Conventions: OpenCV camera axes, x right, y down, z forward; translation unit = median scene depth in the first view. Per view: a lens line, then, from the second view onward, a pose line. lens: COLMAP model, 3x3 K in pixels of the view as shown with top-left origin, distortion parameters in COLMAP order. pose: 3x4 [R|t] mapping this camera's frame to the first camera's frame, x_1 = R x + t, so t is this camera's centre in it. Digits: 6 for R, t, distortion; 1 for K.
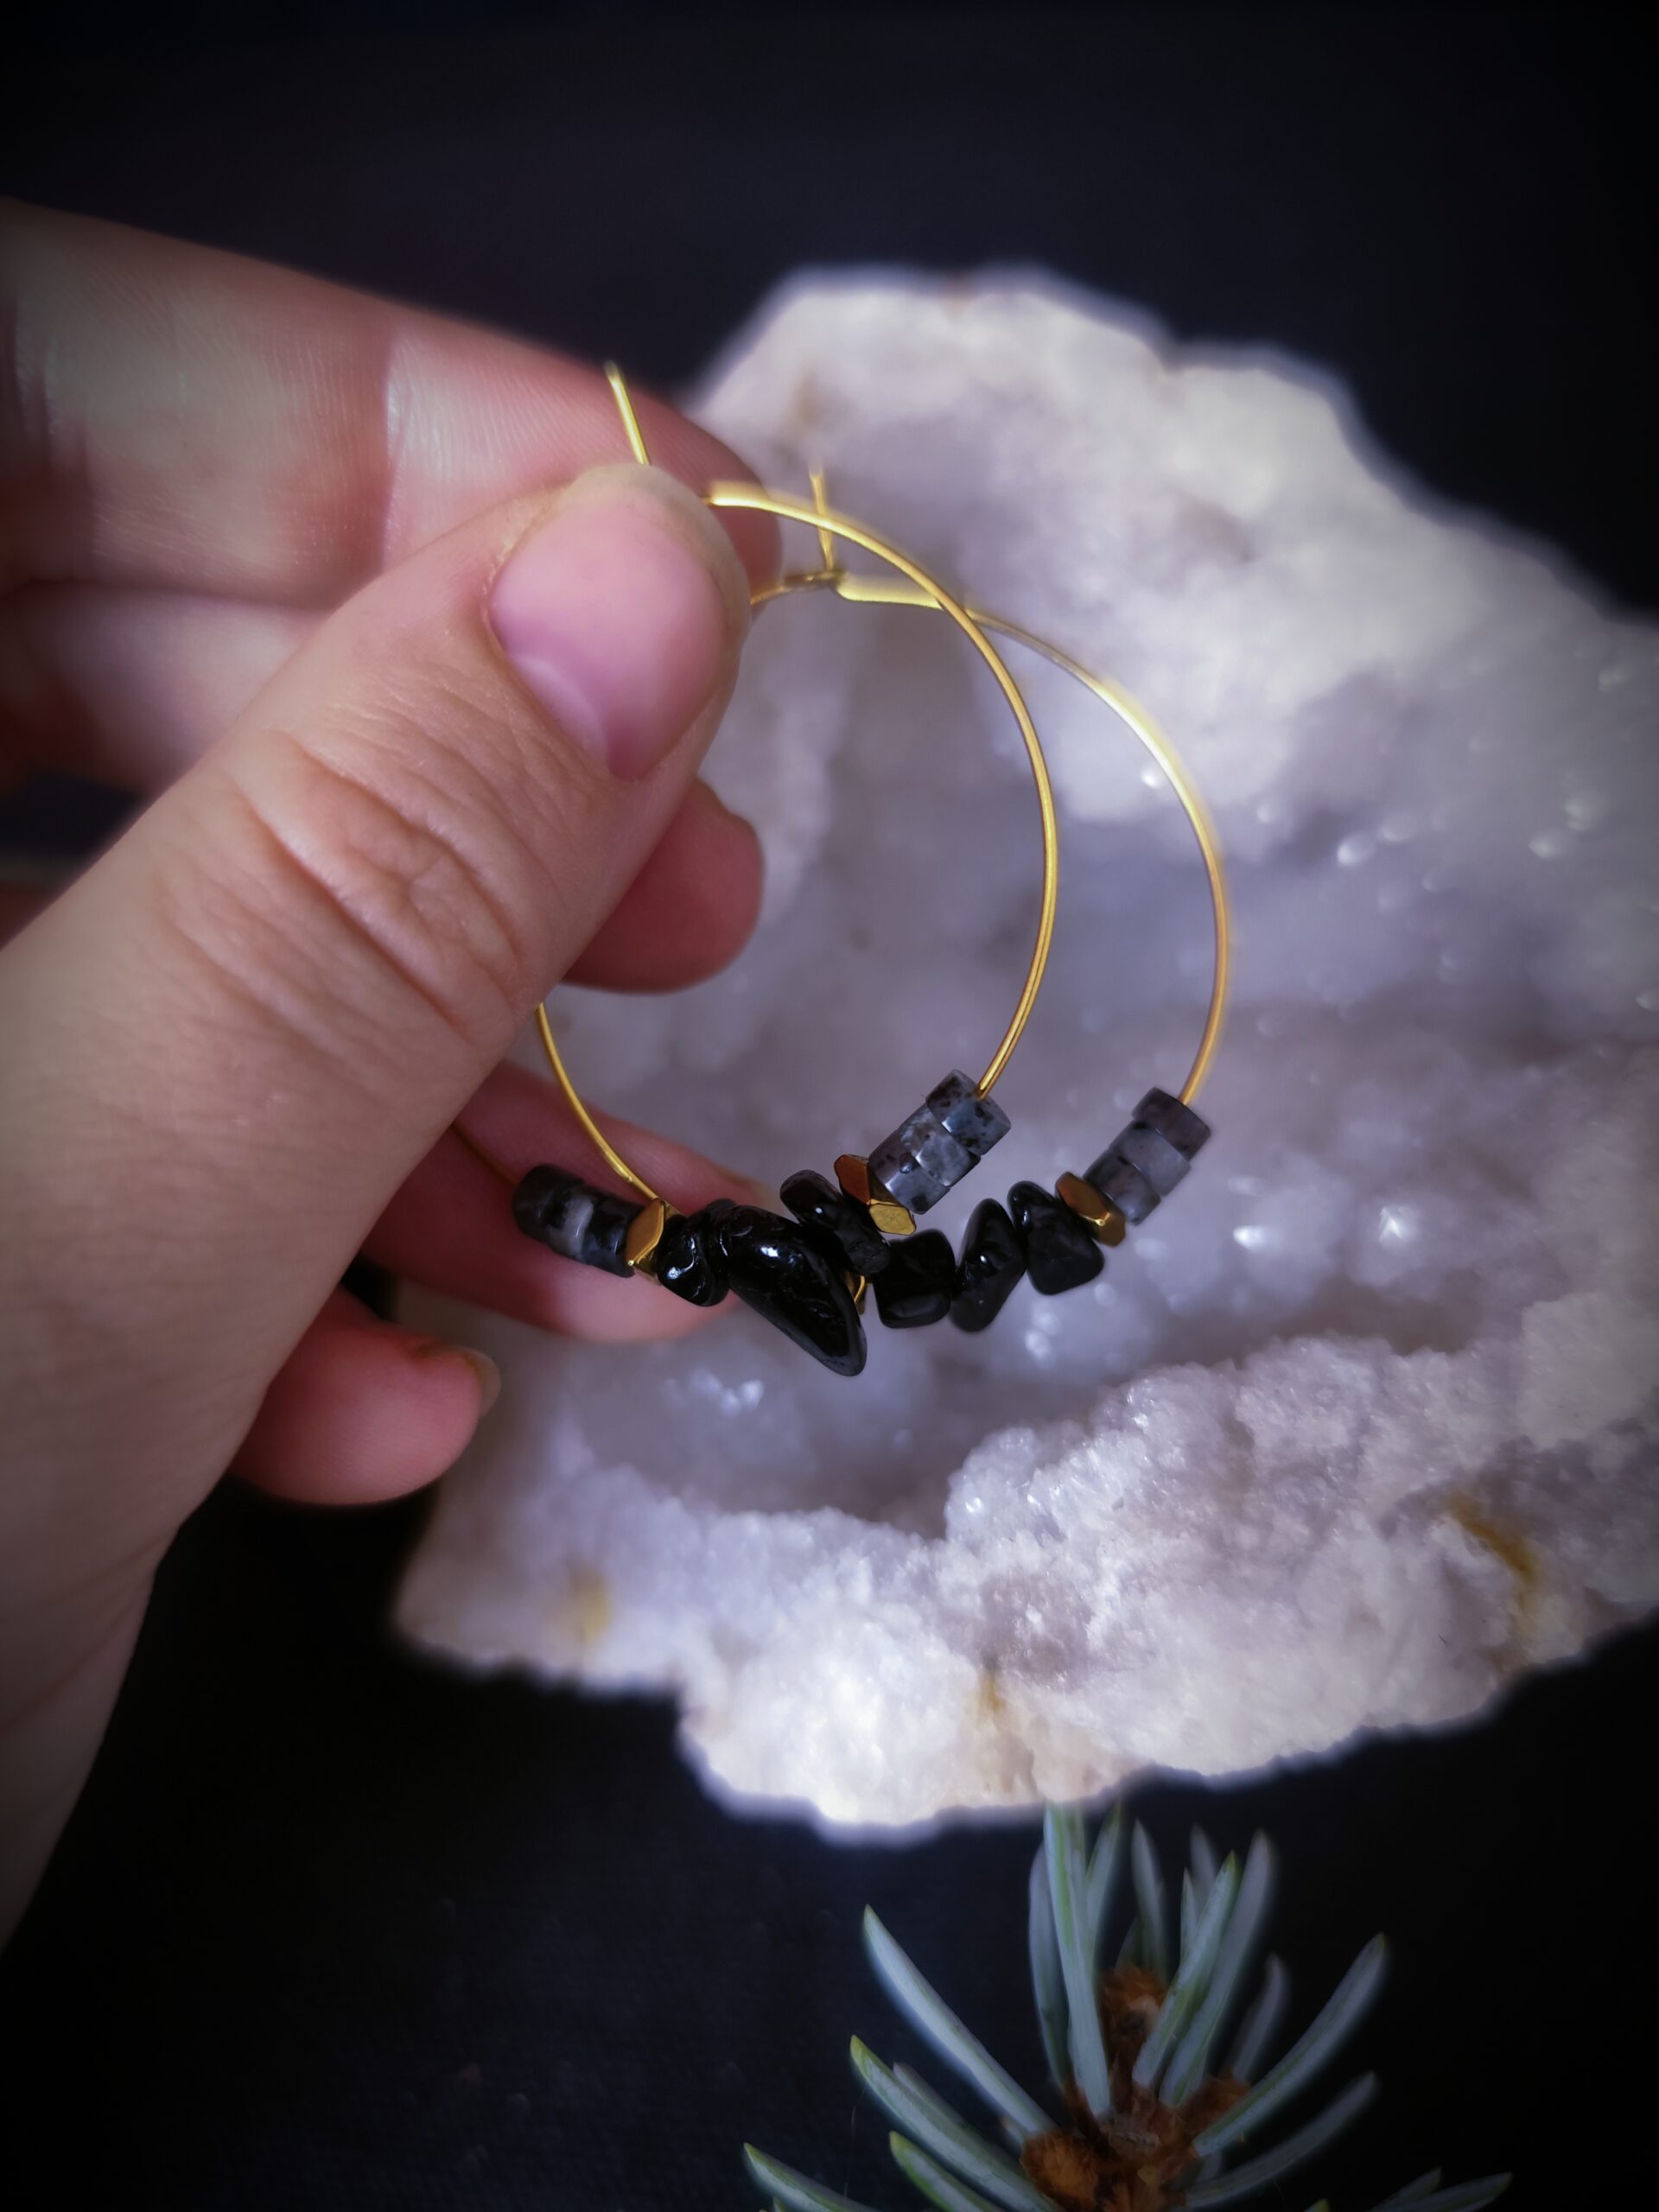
lens RADIAL K [[1557.4, 0, 829.5], [0, 1557.4, 1106.0], [0, 0, 1]] dist [-0.028310, 0.004554]
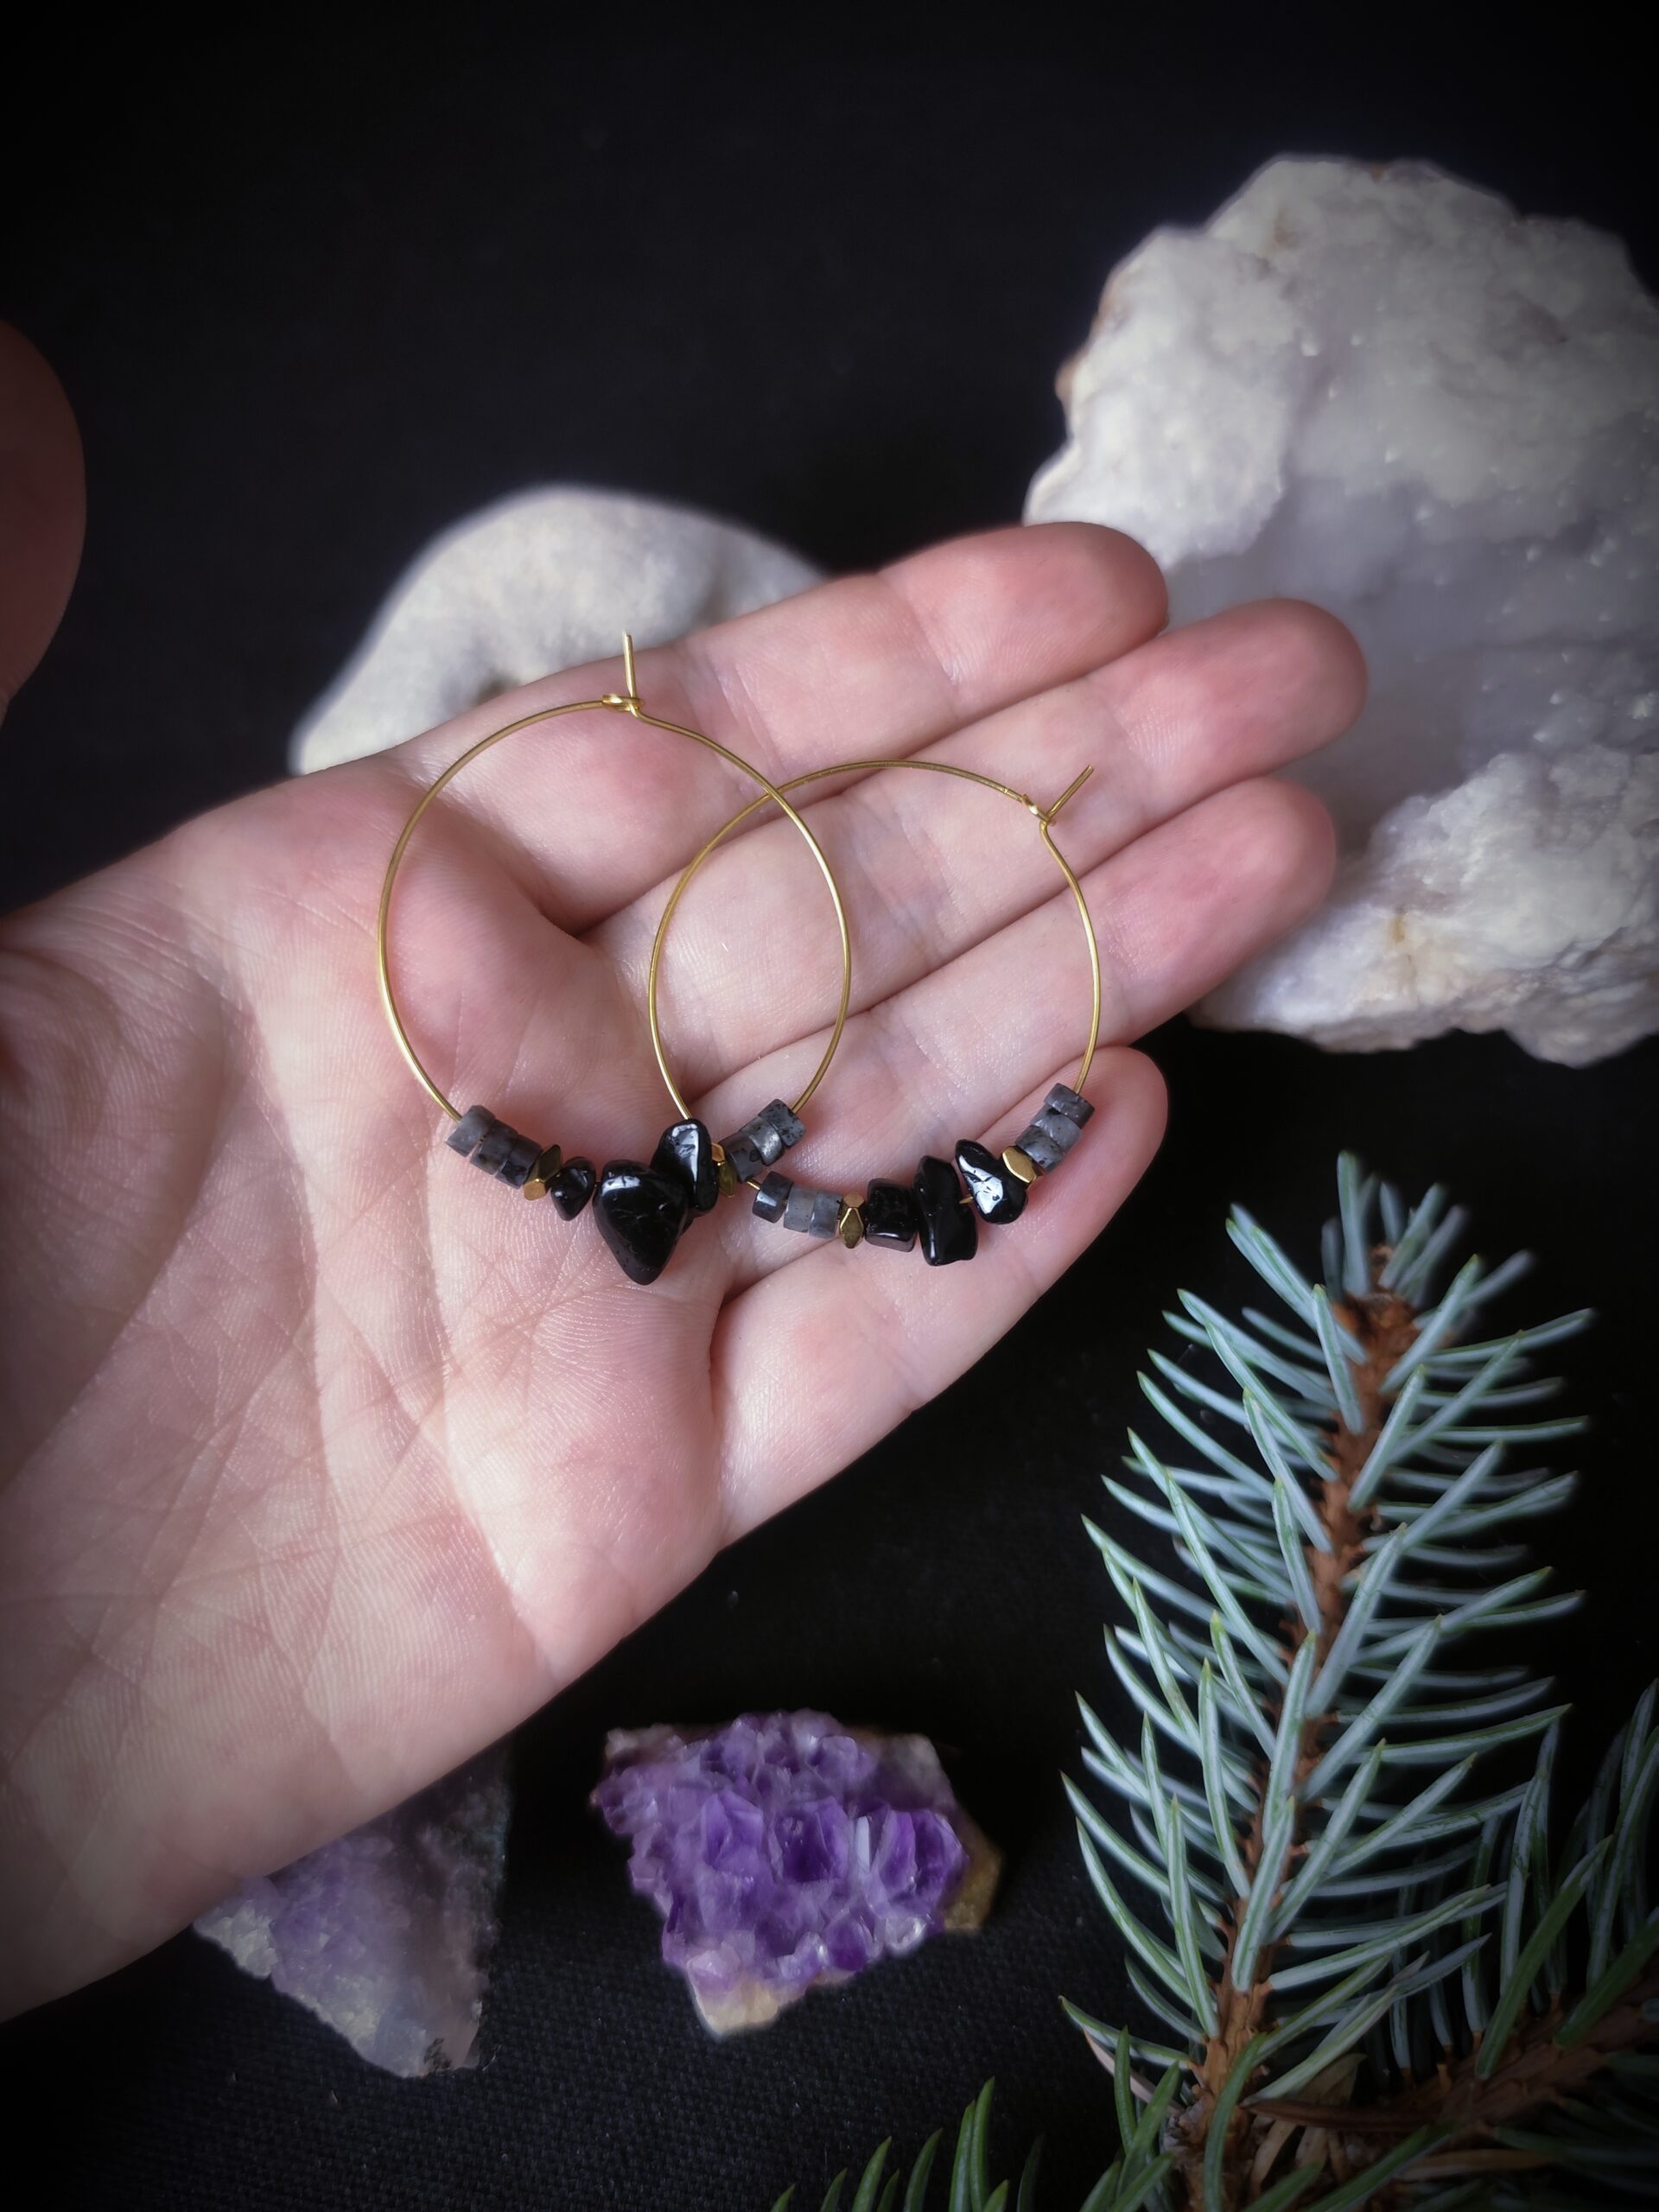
lens RADIAL K [[1557.4, 0, 829.5], [0, 1557.4, 1106.0], [0, 0, 1]] dist [-0.028310, 0.004554]
pose [[0.995274, 0.073391, -0.063587, -0.433532], [-0.072368, 0.997211, 0.018241, 0.618789], [0.064749, -0.013553, 0.997810, -0.856266]]
